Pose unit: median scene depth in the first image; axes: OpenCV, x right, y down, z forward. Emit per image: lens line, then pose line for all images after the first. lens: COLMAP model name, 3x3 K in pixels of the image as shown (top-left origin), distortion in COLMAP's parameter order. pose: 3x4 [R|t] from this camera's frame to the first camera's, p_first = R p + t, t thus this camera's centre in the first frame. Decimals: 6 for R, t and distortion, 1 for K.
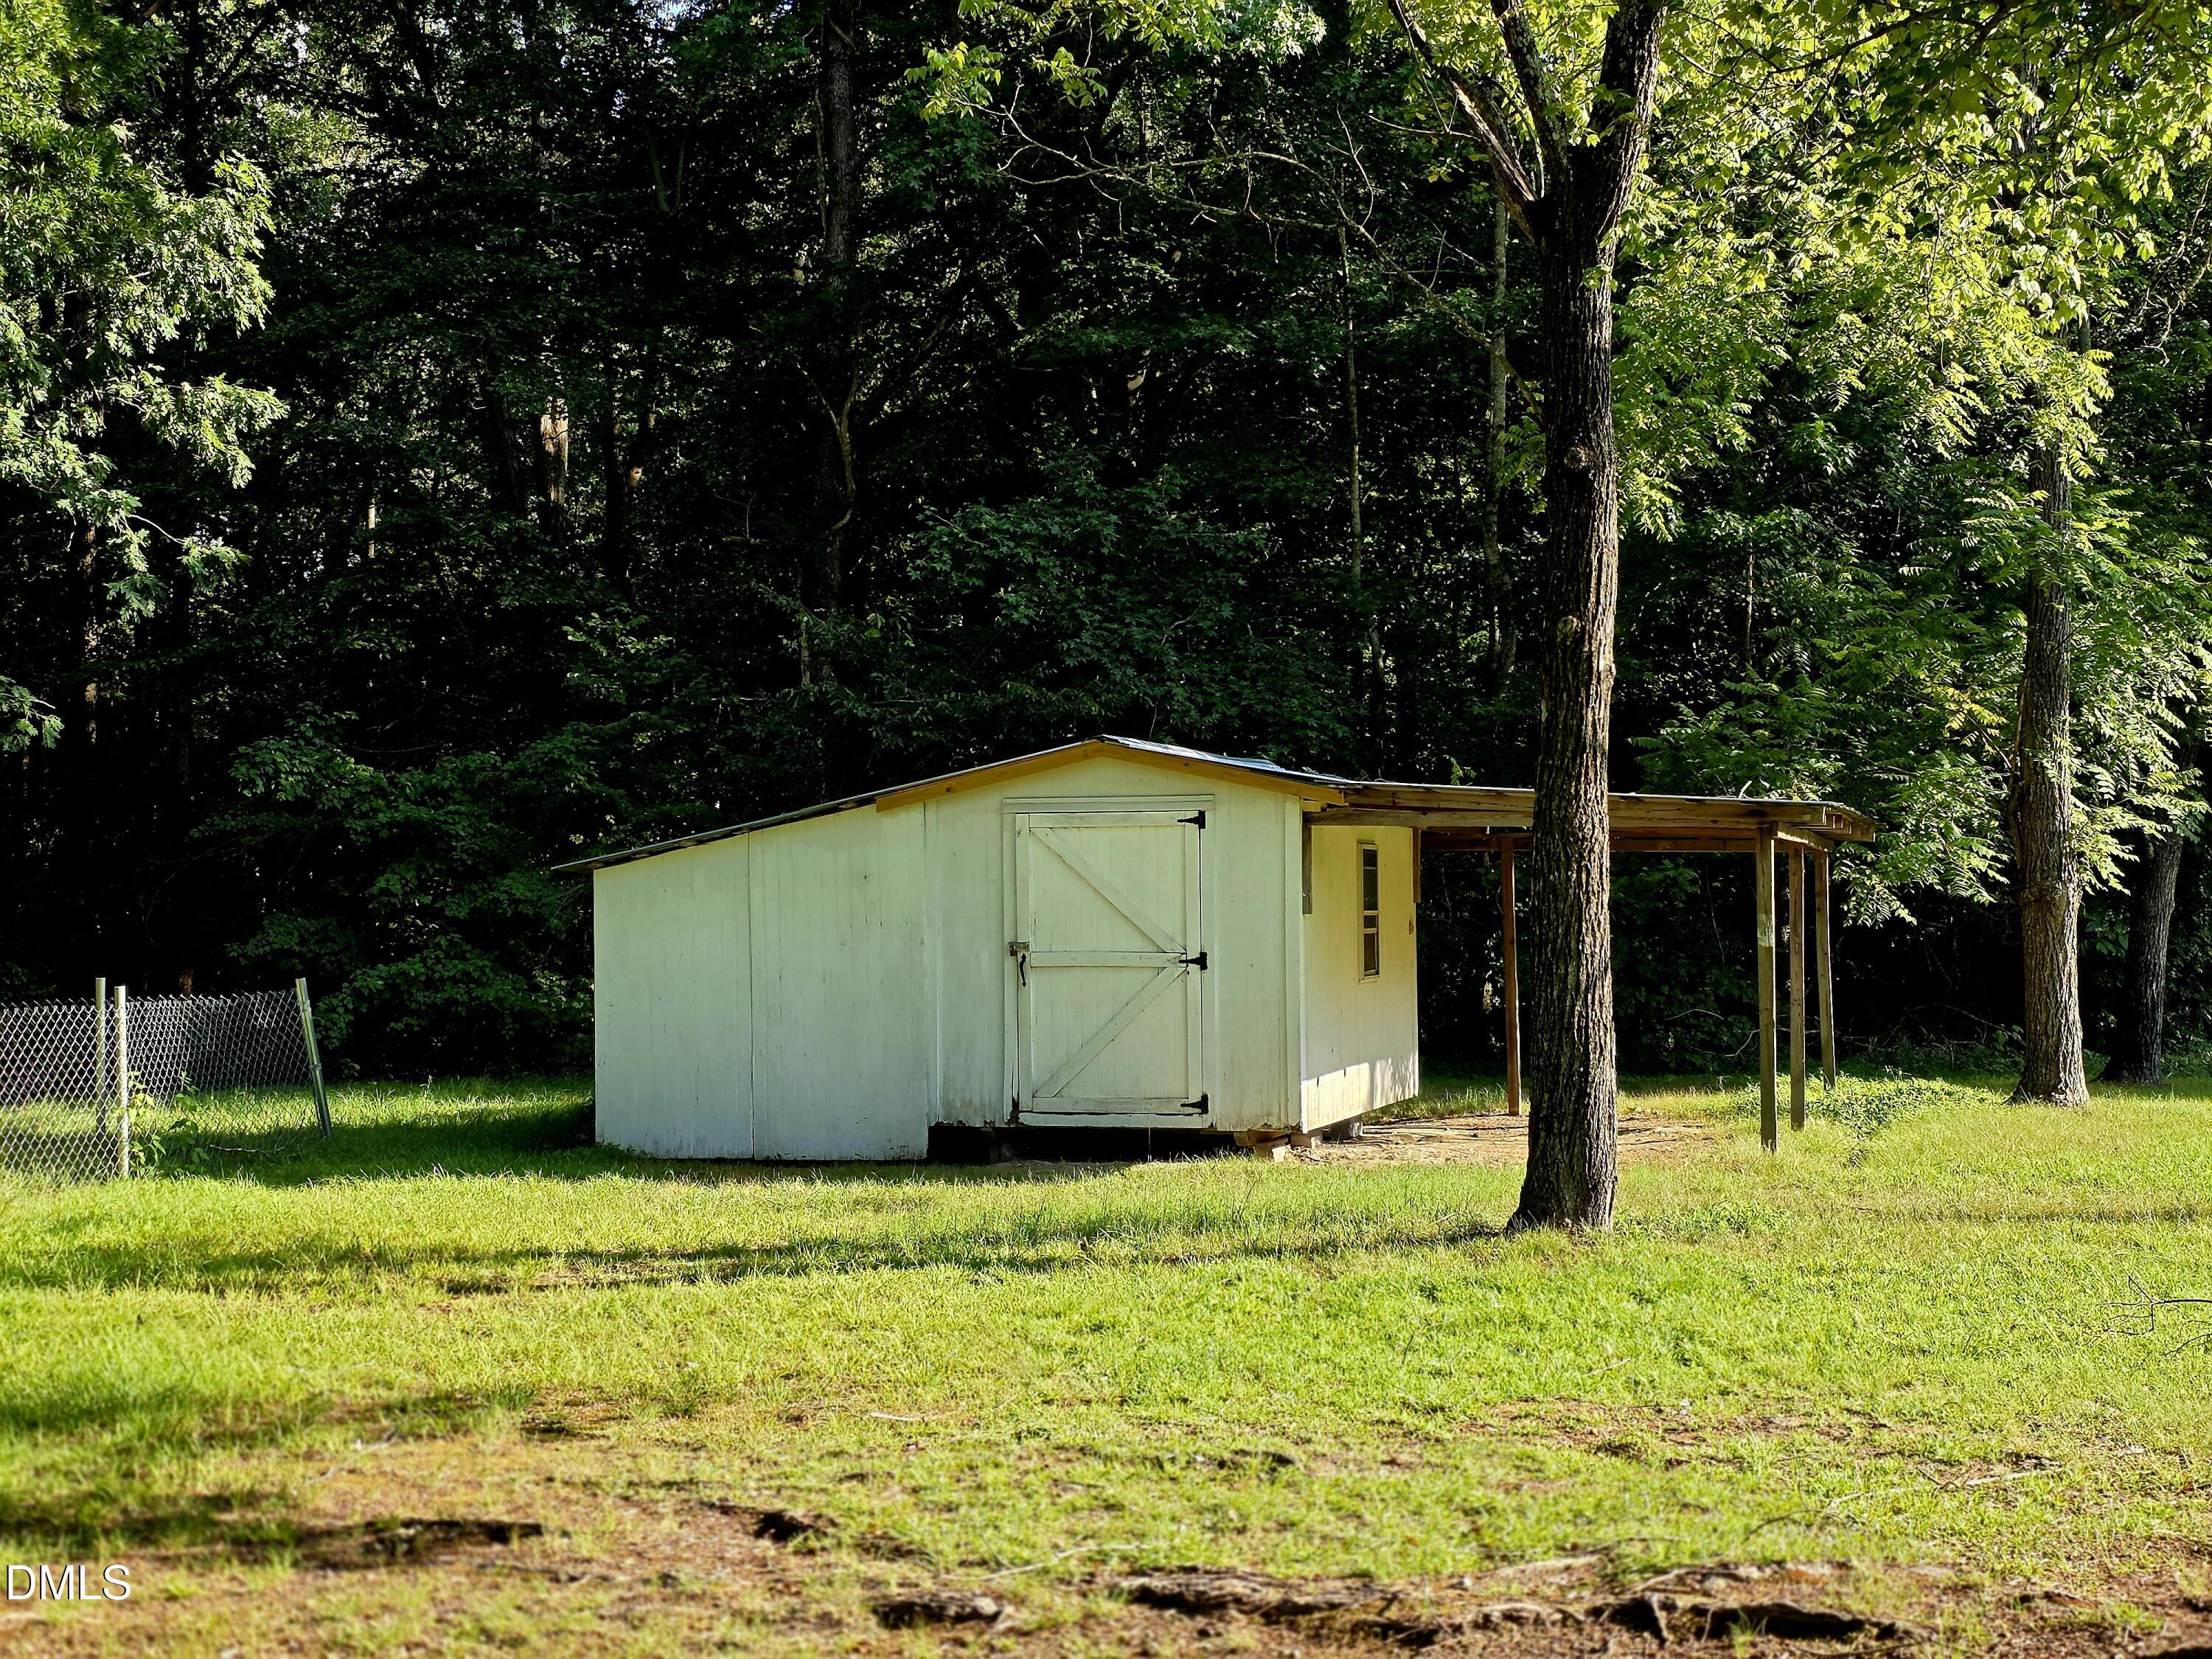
lens RADIAL K [[2979.9, 0, 1106.9], [0, 2979.9, 831.7], [0, 0, 1]] dist [0.046014, 0.000000]
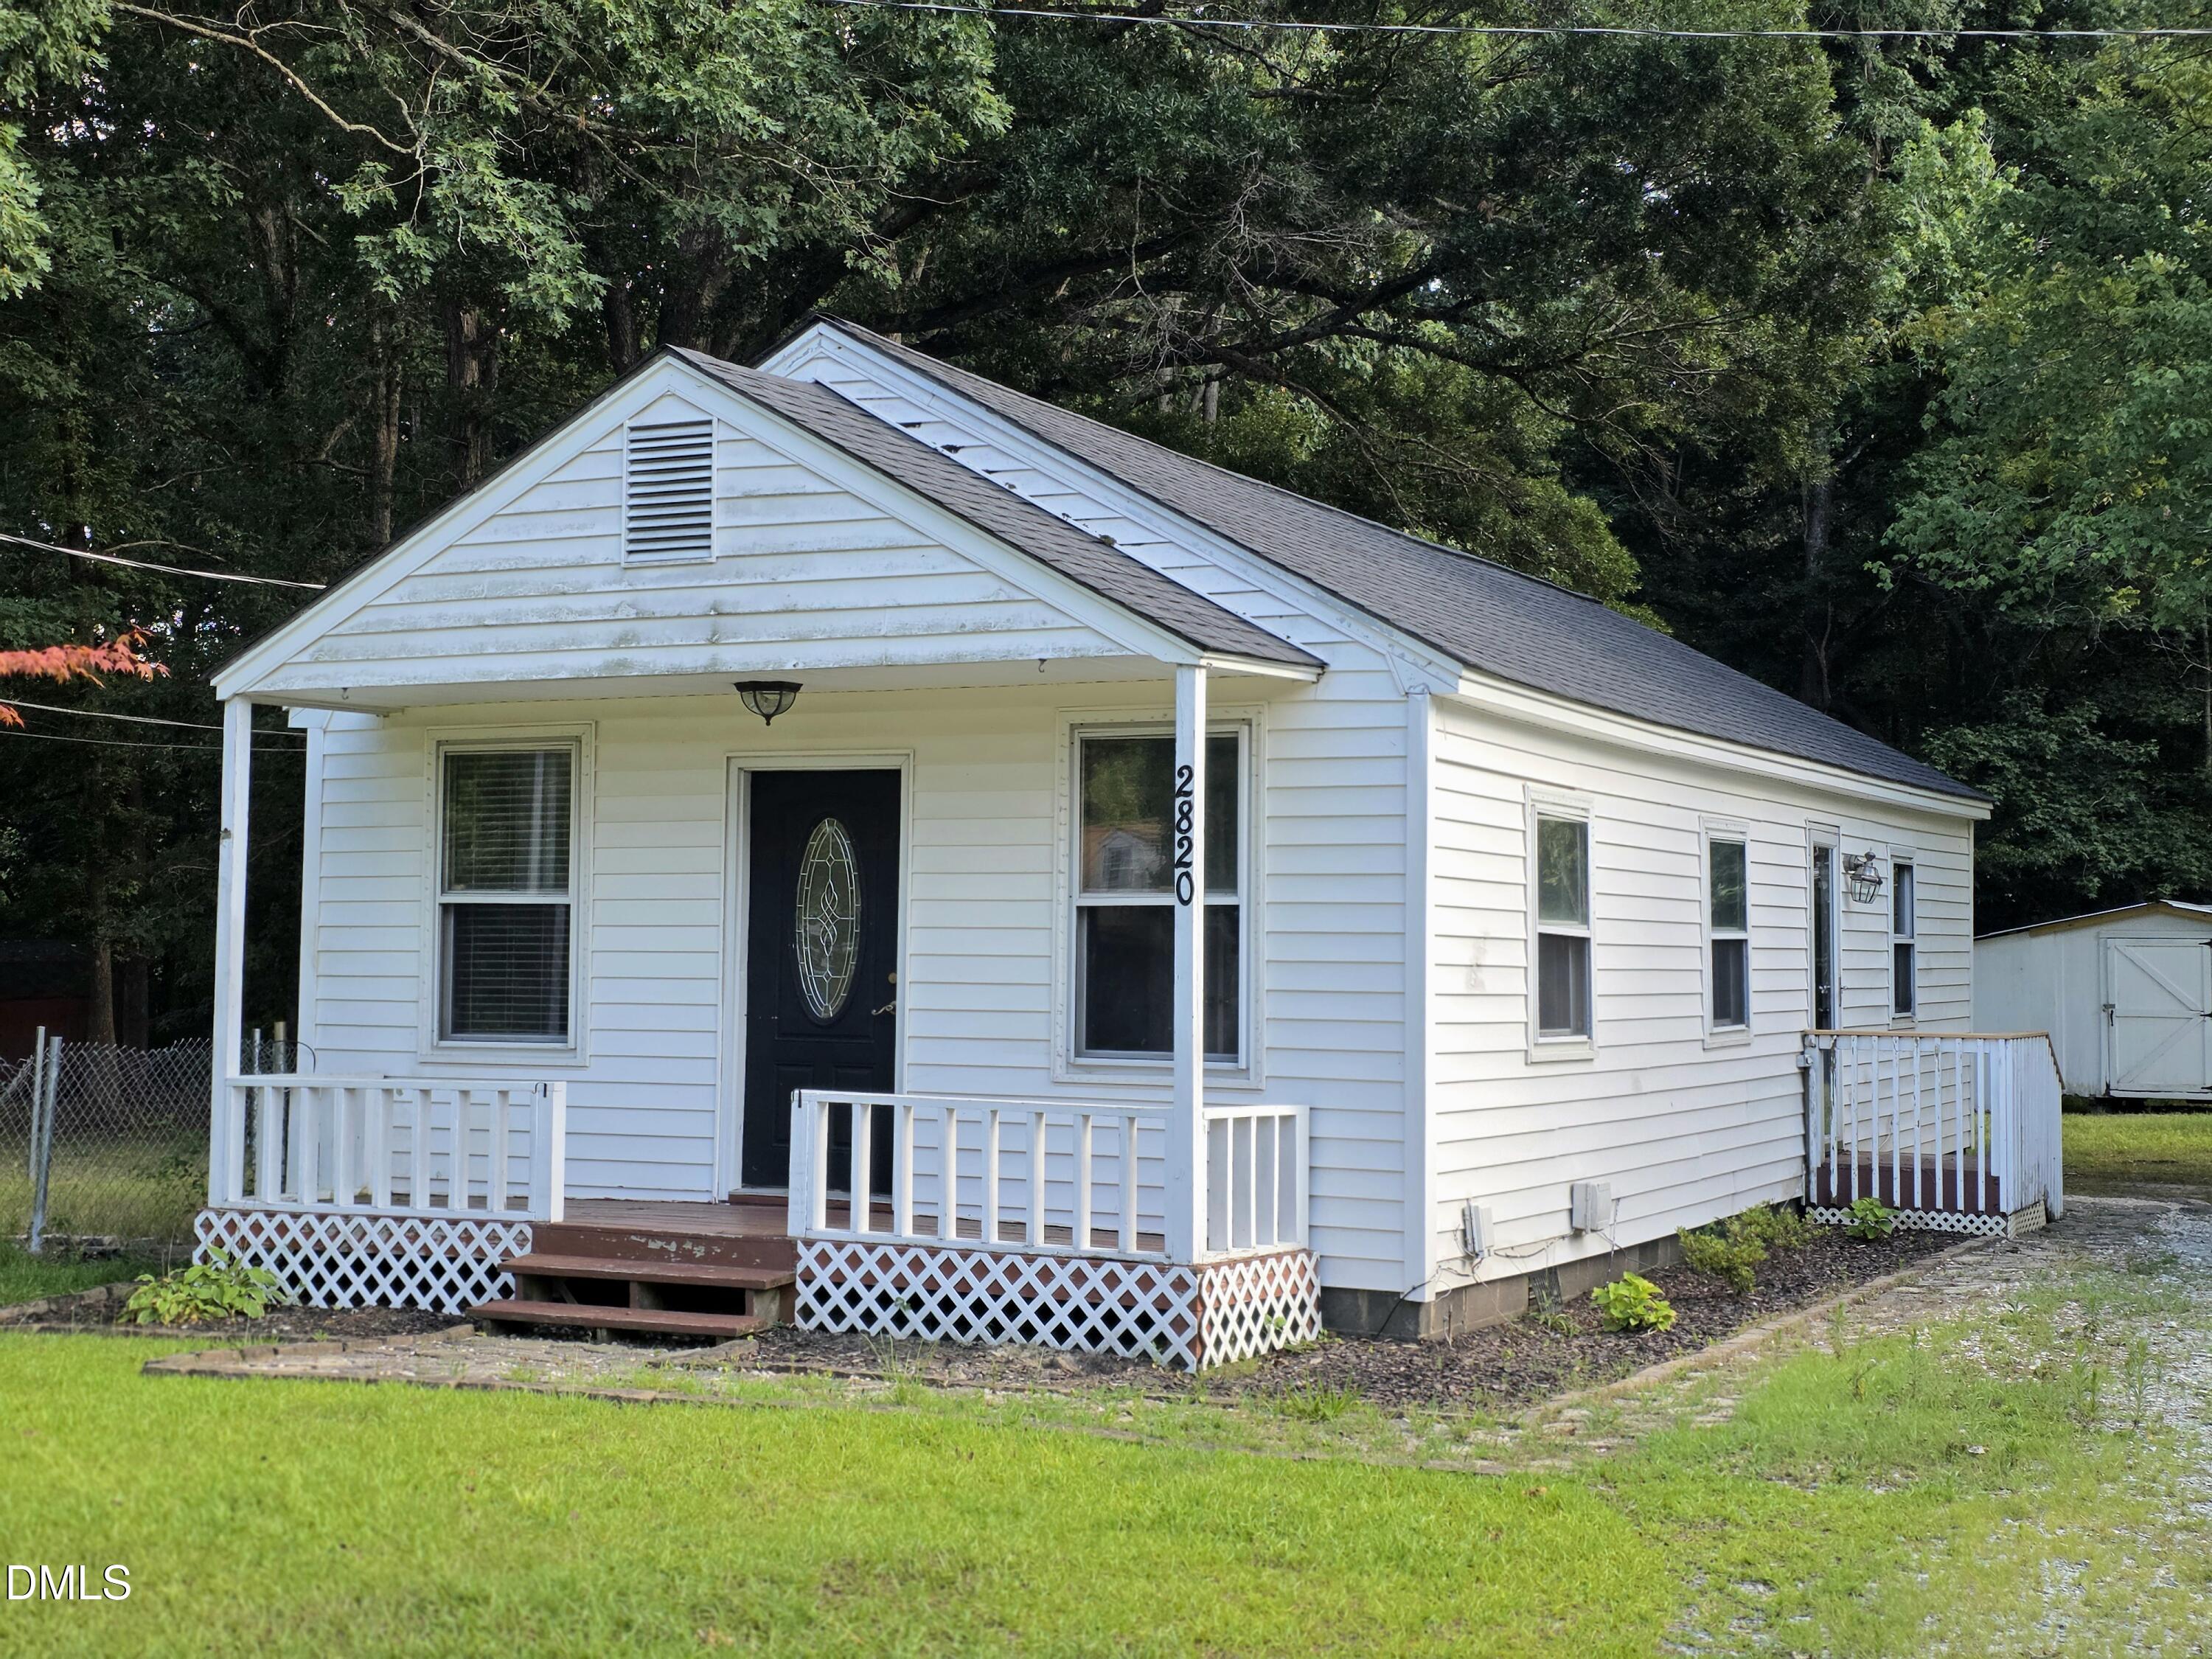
lens RADIAL K [[2979.9, 0, 1105.1], [0, 2979.9, 828.6], [0, 0, 1]] dist [0.046014, 0.000000]
pose [[0.978225, 0.006494, -0.207448, -0.163032], [-0.011313, 0.999693, -0.022052, -0.016929], [0.207241, 0.023919, 0.977998, -0.656055]]
